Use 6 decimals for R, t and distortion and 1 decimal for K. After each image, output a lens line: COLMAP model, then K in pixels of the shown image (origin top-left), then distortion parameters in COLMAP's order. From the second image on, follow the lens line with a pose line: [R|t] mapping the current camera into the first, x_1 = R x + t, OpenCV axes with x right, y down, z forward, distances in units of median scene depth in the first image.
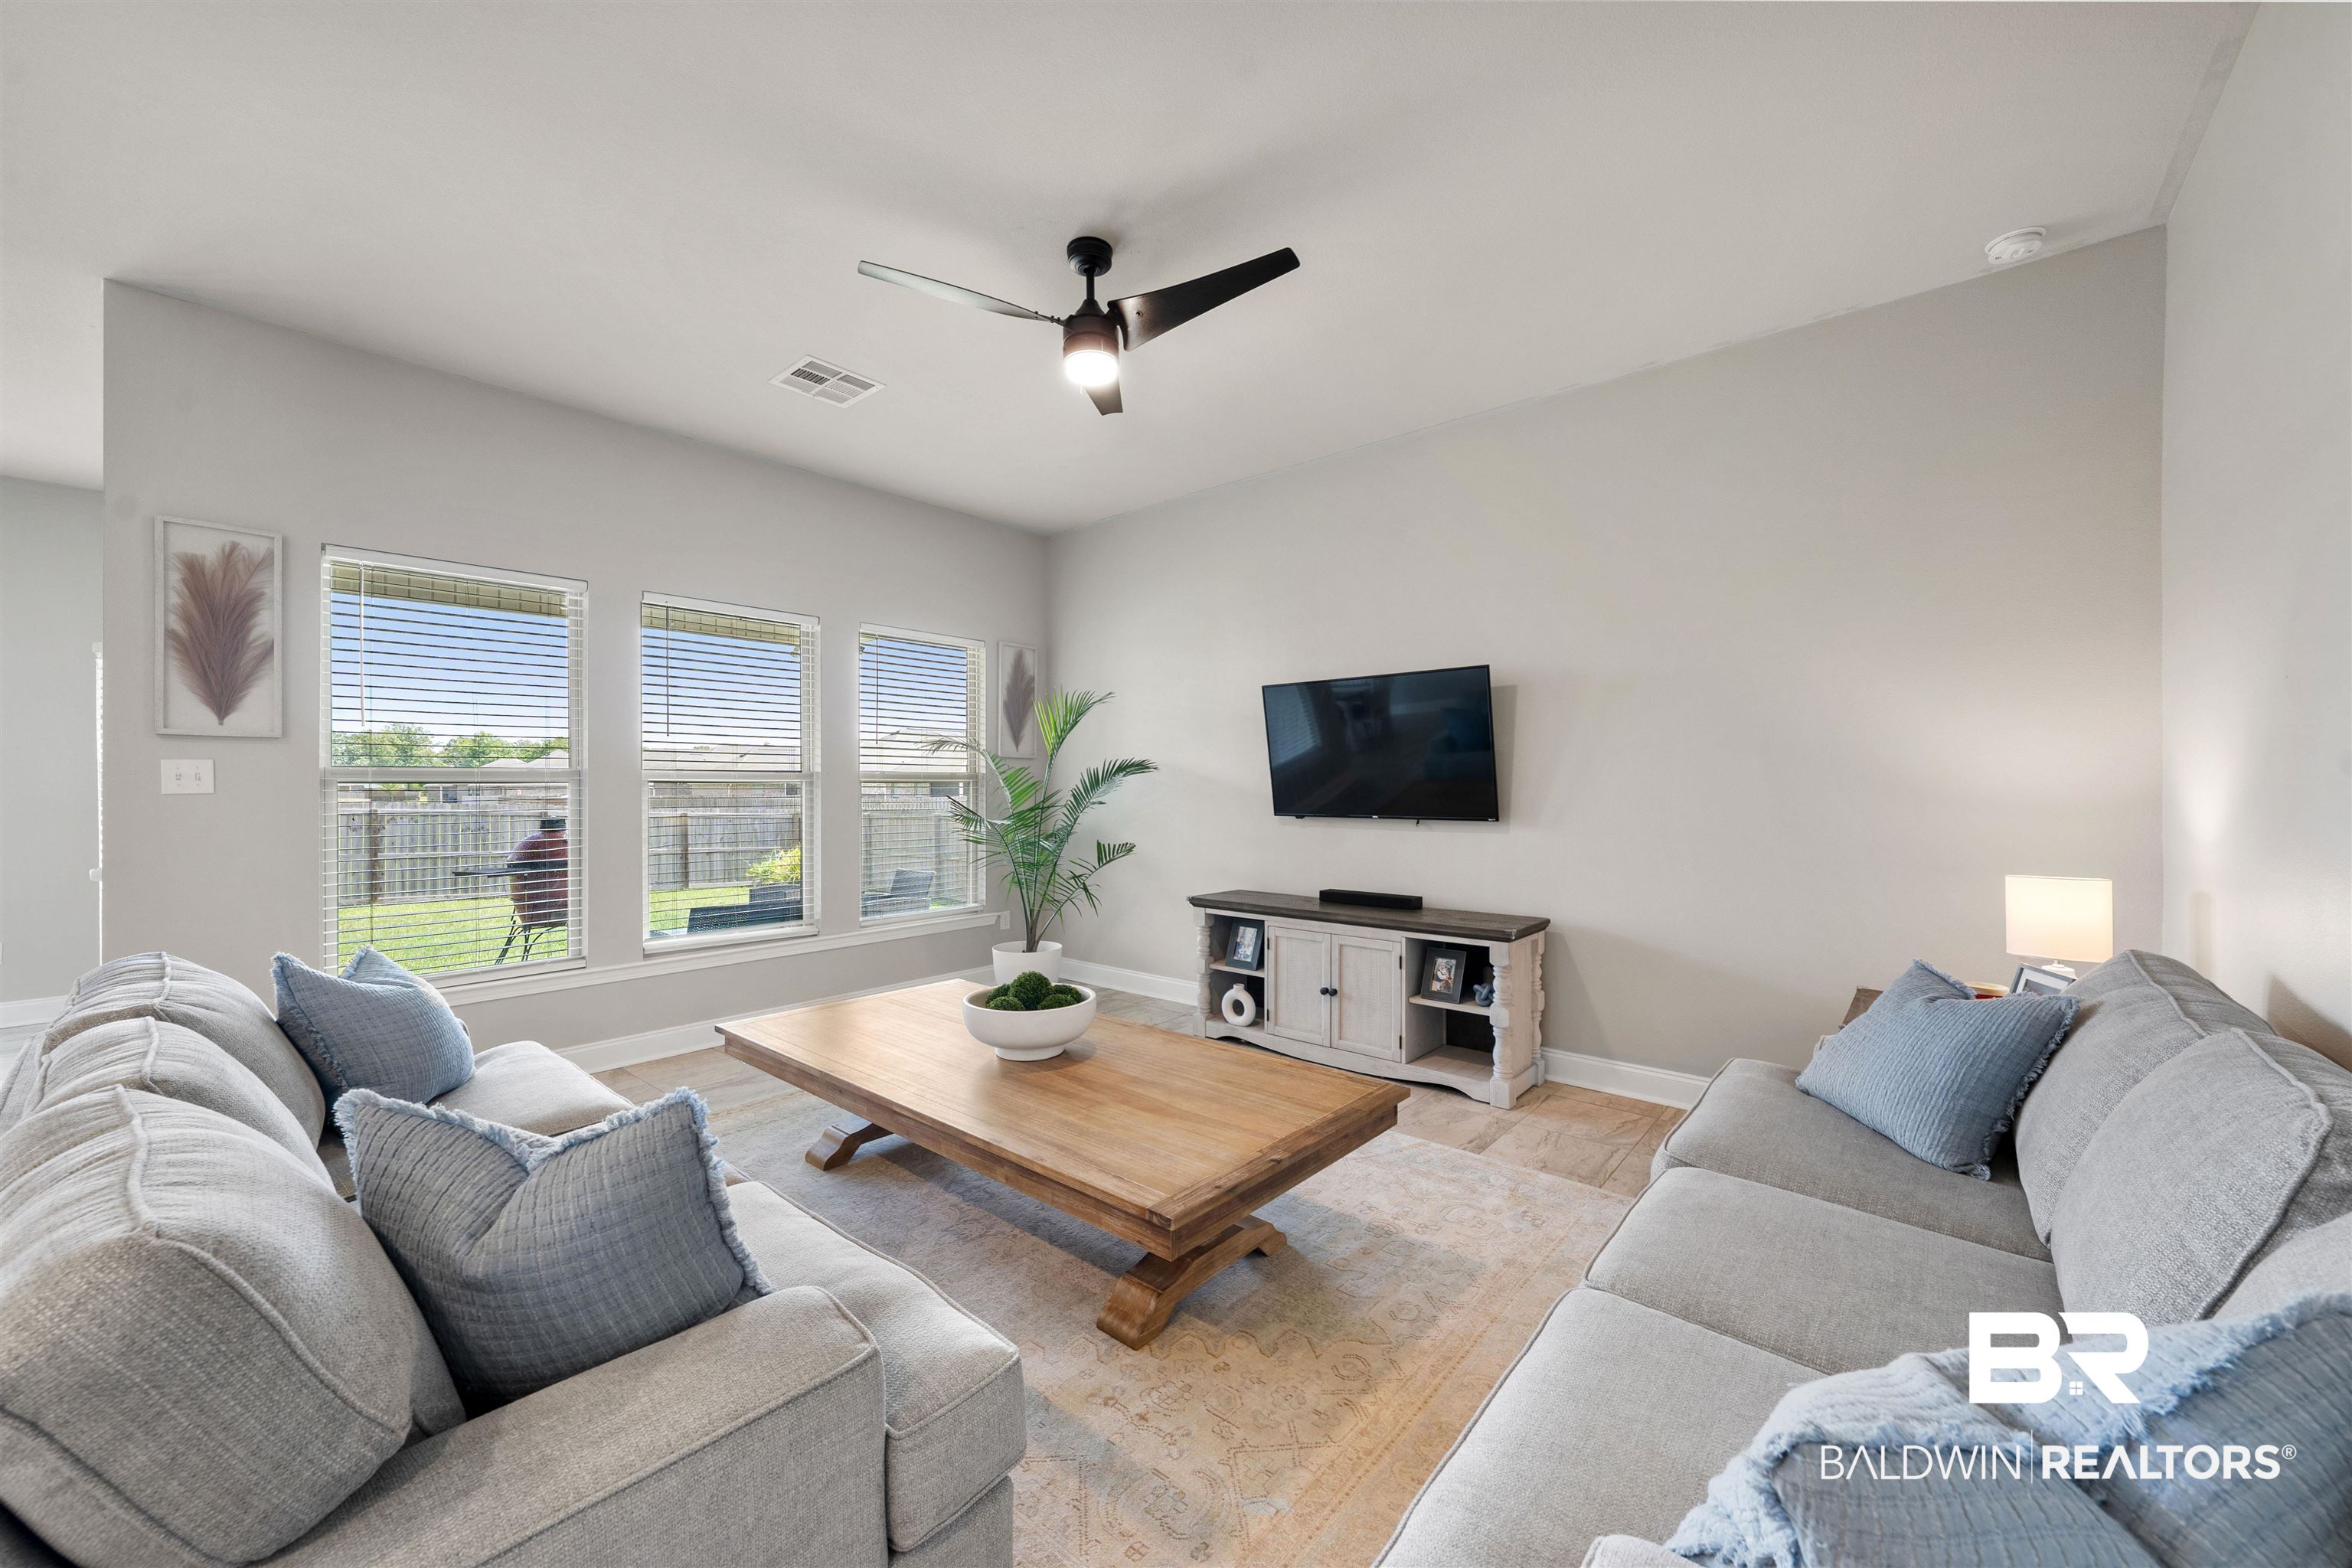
lens RADIAL K [[877.4, 0, 1176.0], [0, 877.4, 784.0], [0, 0, 1]] dist [0.000925, 0.000028]
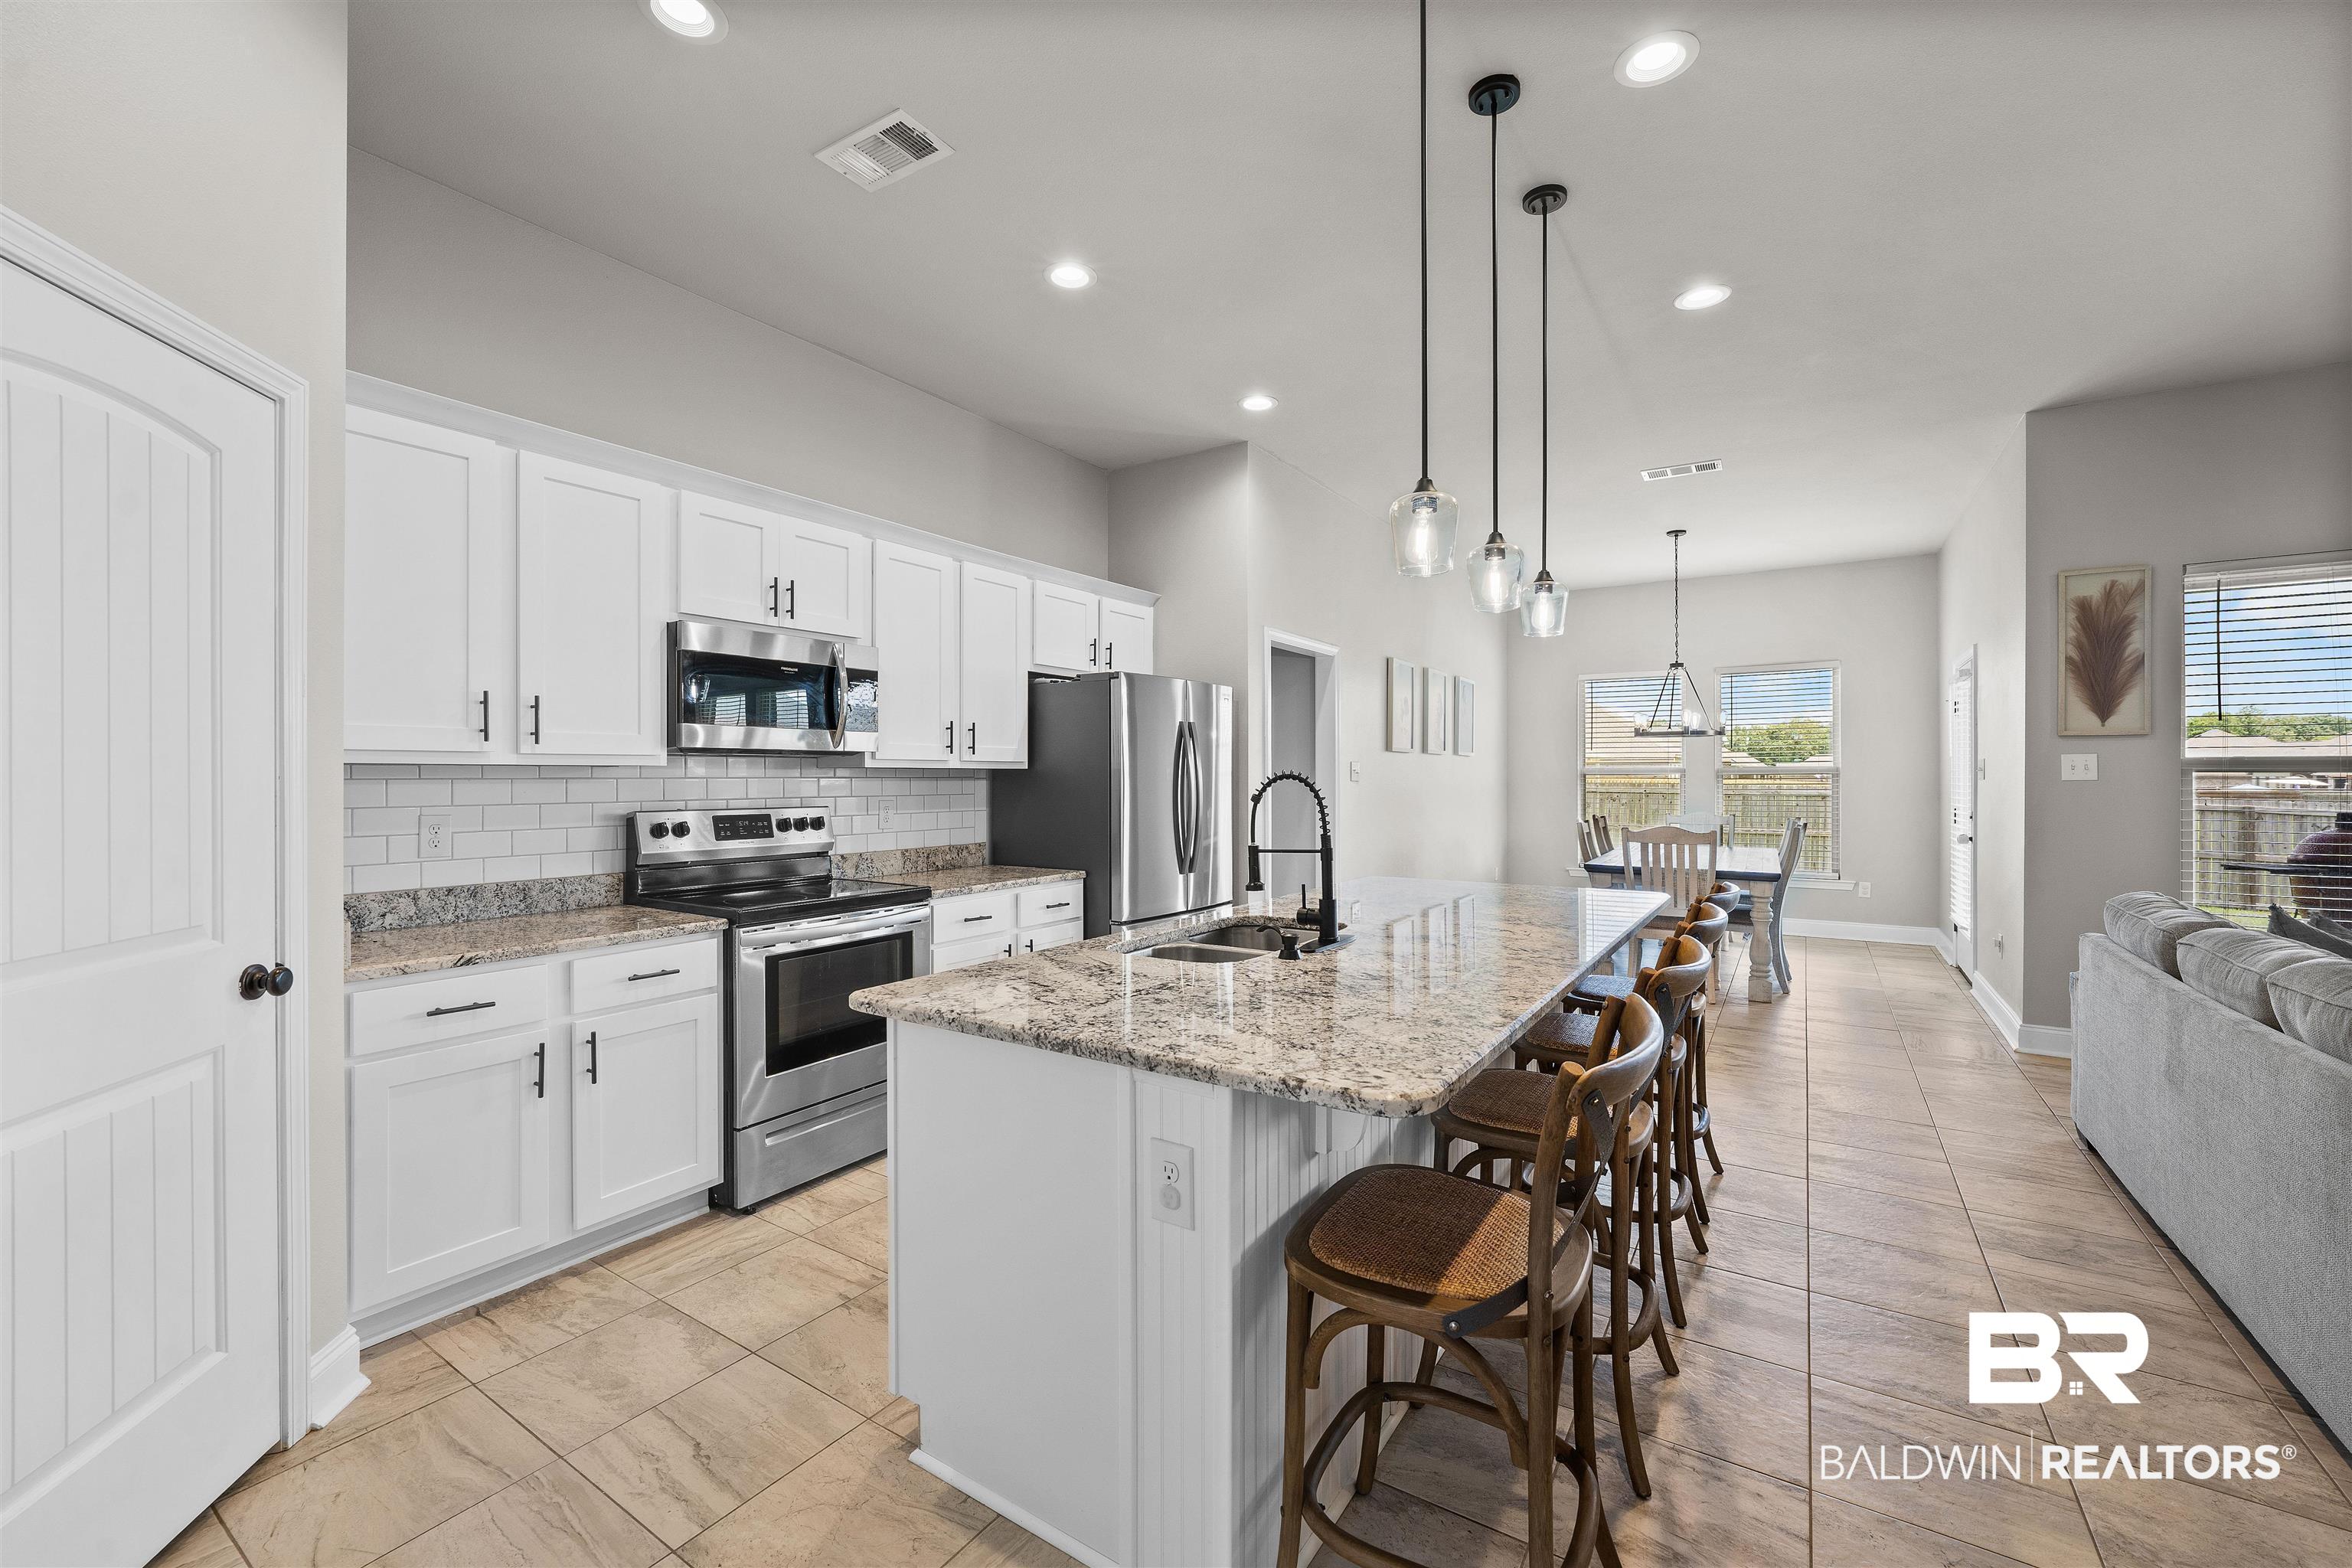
lens RADIAL K [[943.0, 0, 1196.3], [0, 943.0, 773.2], [0, 0, 1]] dist [0.000419, -0.000132]
pose [[0.141372, 0.002063, -0.989954, 0.066610], [0.000317, 0.999998, 0.002130, -0.002133], [0.989956, -0.000615, 0.141372, -0.409301]]
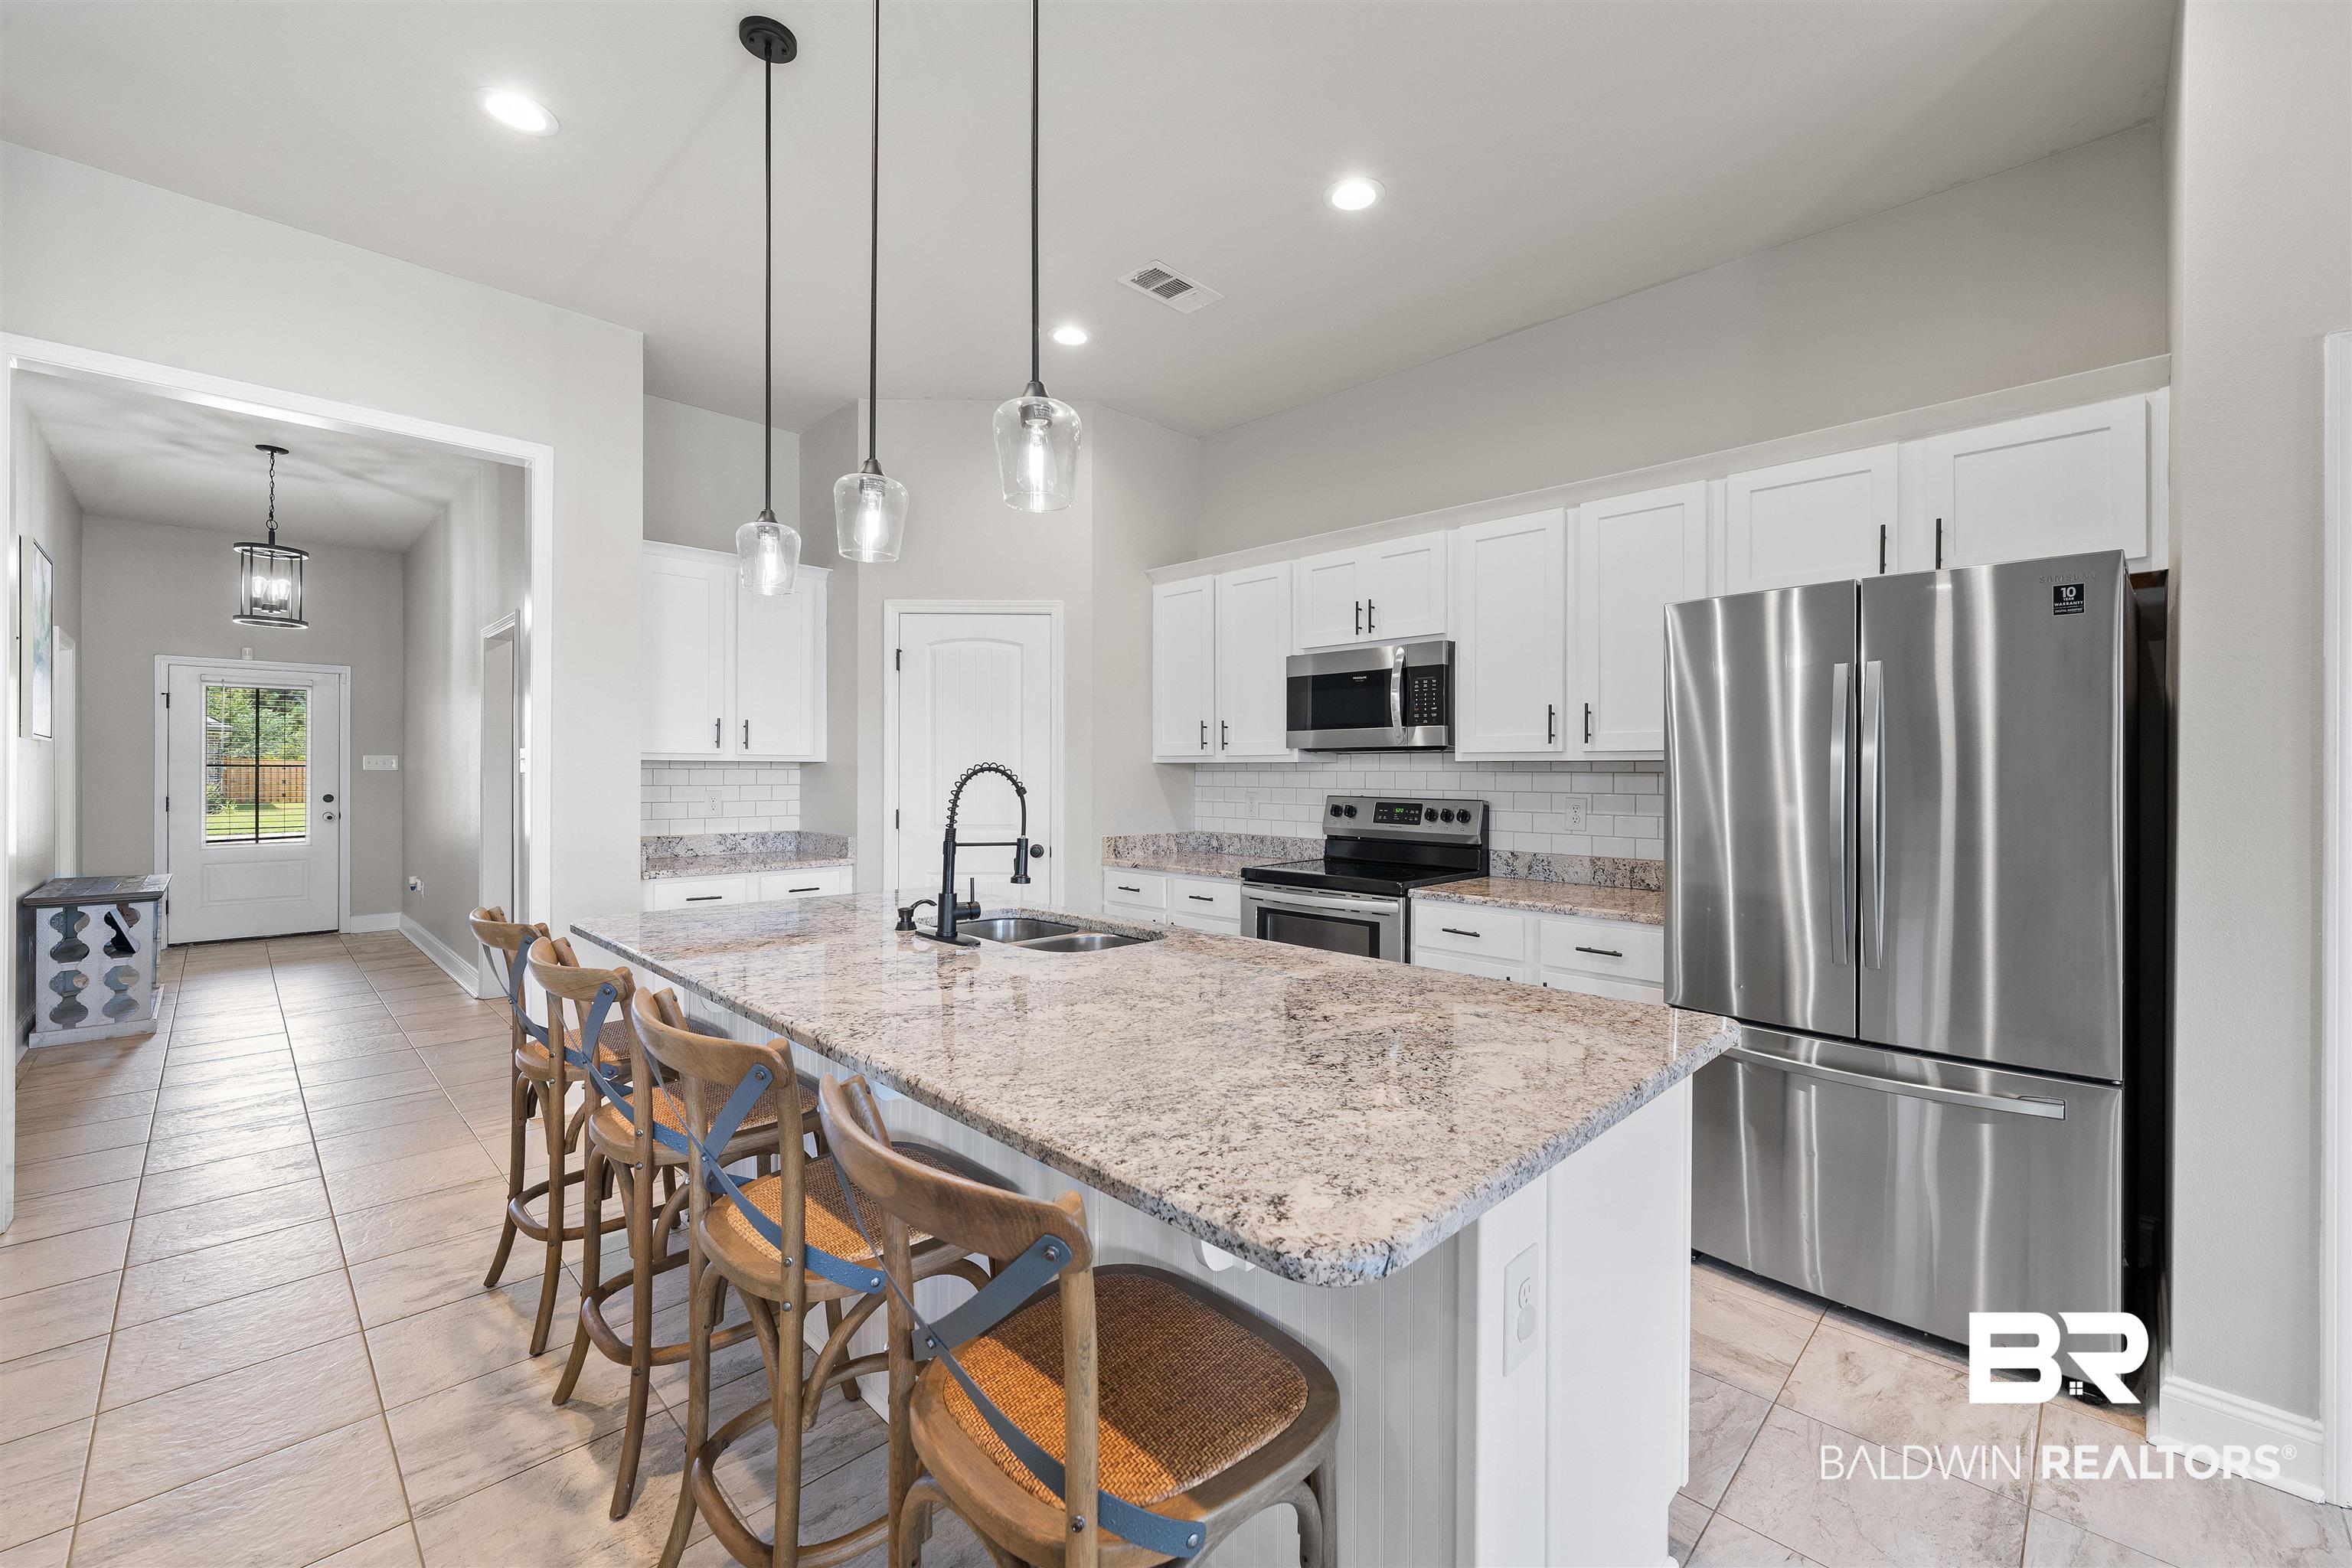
lens RADIAL K [[943.0, 0, 1196.3], [0, 943.0, 773.2], [0, 0, 1]] dist [0.000419, -0.000132]
pose [[-0.998593, 0.001701, 0.052999, -0.677506], [0.001821, 0.999996, 0.002205, 0.003030], [-0.052995, 0.002298, -0.998592, 0.314541]]
